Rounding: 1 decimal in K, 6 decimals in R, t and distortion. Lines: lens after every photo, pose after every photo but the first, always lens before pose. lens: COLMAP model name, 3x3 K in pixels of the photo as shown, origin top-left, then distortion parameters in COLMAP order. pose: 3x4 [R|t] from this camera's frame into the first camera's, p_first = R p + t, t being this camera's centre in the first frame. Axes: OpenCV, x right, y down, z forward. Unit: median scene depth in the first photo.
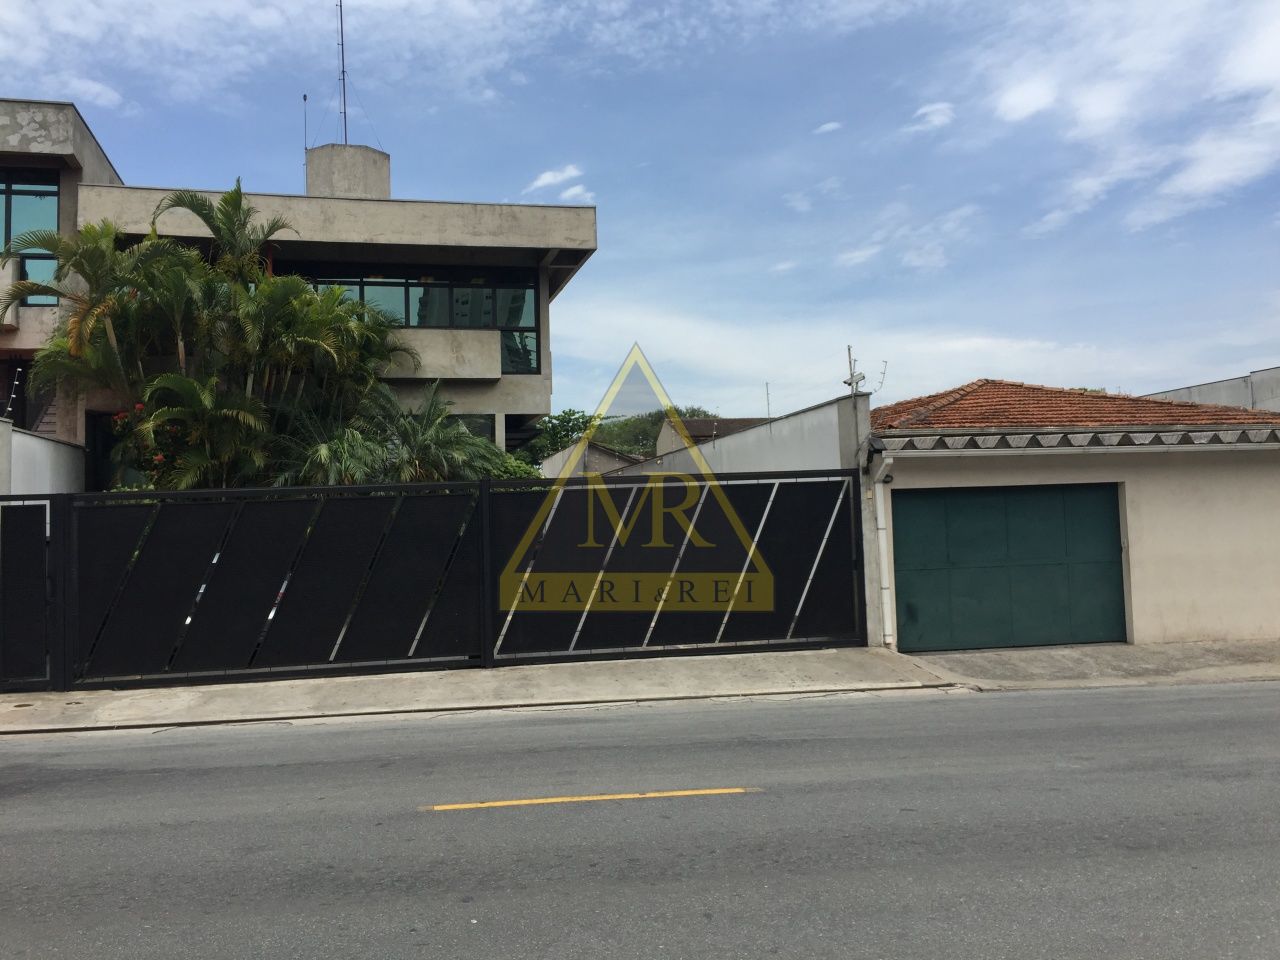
lens RADIAL K [[1107.5, 0, 640.1], [0, 1107.5, 463.8], [0, 0, 1]] dist [0.079111, -0.097602]
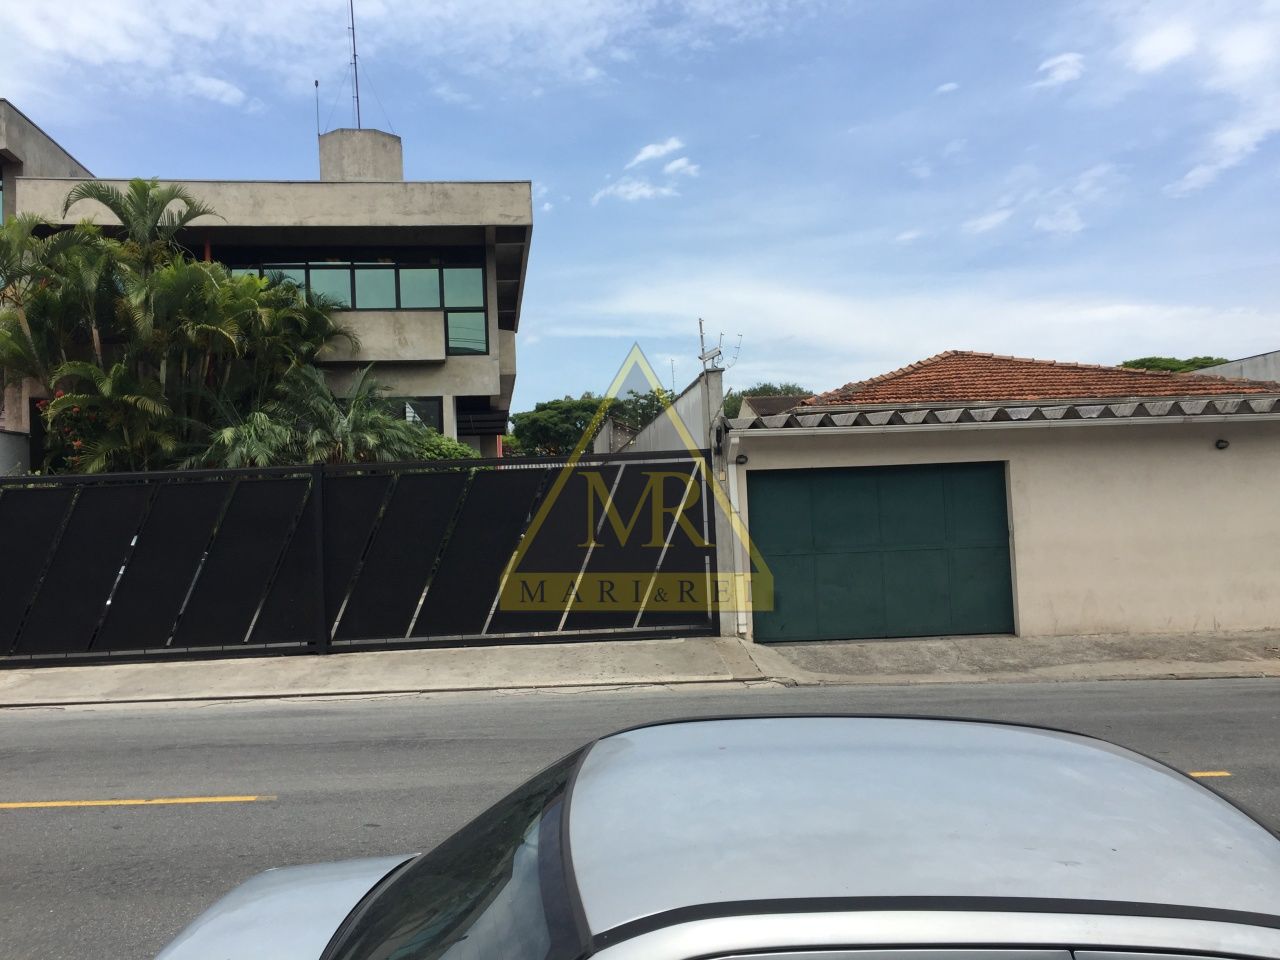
lens RADIAL K [[1109.8, 0, 628.5], [0, 1109.8, 471.1], [0, 0, 1]] dist [0.083796, -0.113565]
pose [[0.992321, -0.006340, -0.123524, 0.170402], [0.009507, 0.999640, 0.025071, -0.000977], [0.123321, -0.026053, 0.992025, 0.035461]]
